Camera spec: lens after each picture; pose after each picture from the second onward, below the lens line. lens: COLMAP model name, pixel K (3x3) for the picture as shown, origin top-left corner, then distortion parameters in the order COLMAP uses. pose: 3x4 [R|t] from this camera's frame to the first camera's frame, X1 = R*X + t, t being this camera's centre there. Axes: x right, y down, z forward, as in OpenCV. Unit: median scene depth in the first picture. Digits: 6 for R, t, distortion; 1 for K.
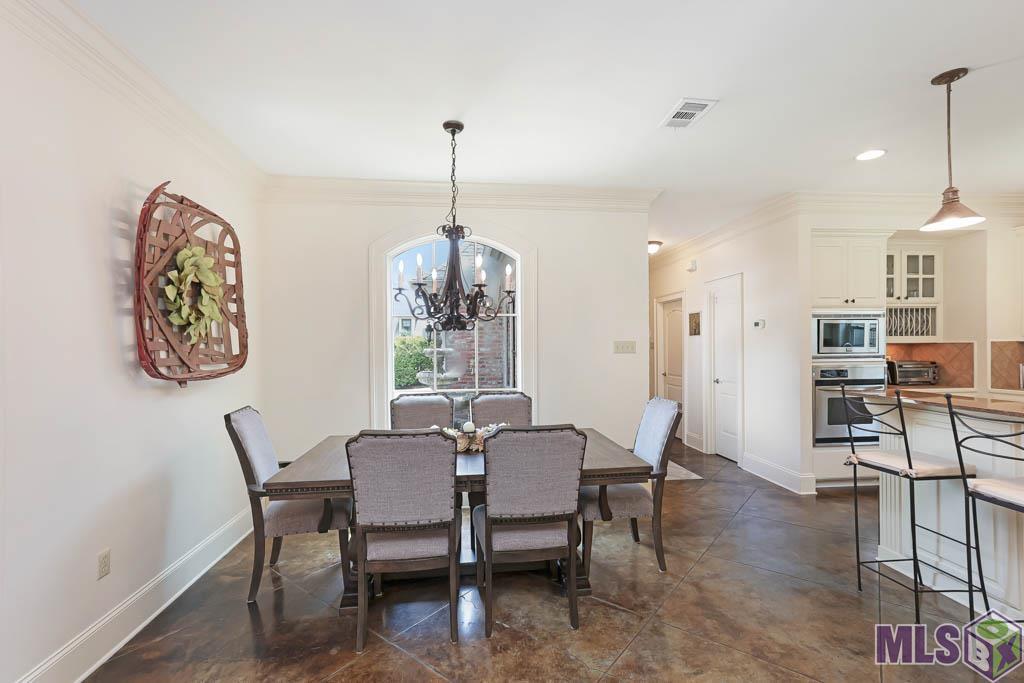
lens RADIAL K [[469.9, 0, 512.1], [0, 469.9, 333.3], [0, 0, 1]] dist [-0.004075, 0.012505]
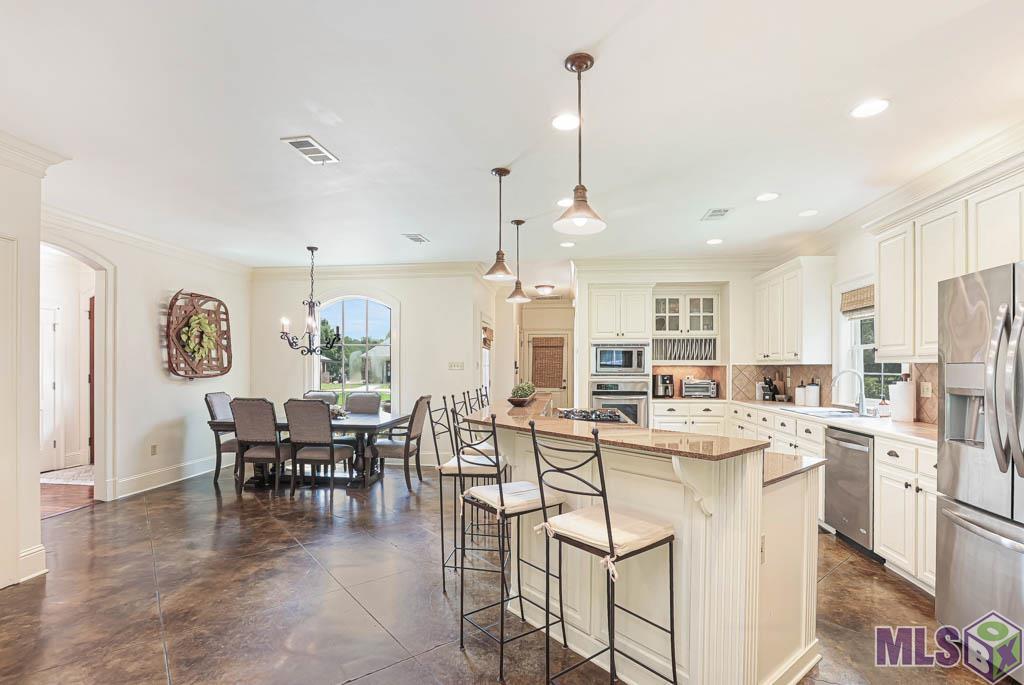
lens RADIAL K [[486.4, 0, 512.0], [0, 486.4, 342.5], [0, 0, 1]] dist [-0.063337, 0.034091]
pose [[0.972665, 0.000590, -0.232213, 1.020898], [-0.005545, 0.999771, -0.020683, -0.019514], [0.232147, 0.021405, 0.972445, -0.644040]]
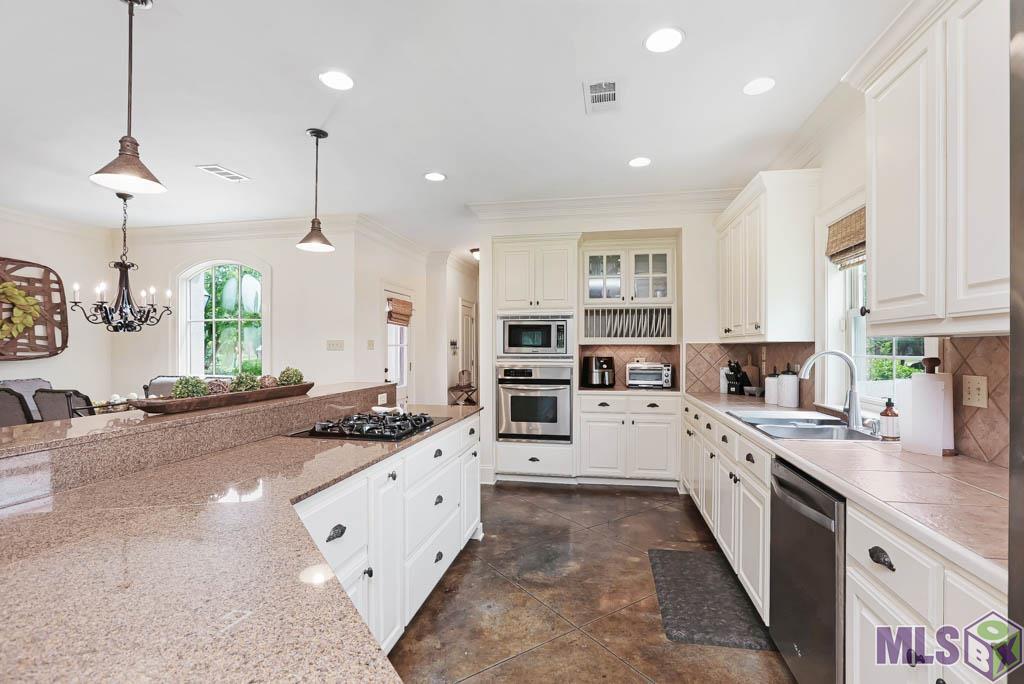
lens RADIAL K [[469.2, 0, 511.5], [0, 469.2, 329.5], [0, 0, 1]] dist [-0.056575, 0.023687]
pose [[0.951074, -0.001069, -0.308960, 1.364927], [-0.001735, 0.999960, -0.008802, -0.002101], [0.308957, 0.008908, 0.951034, 0.002875]]
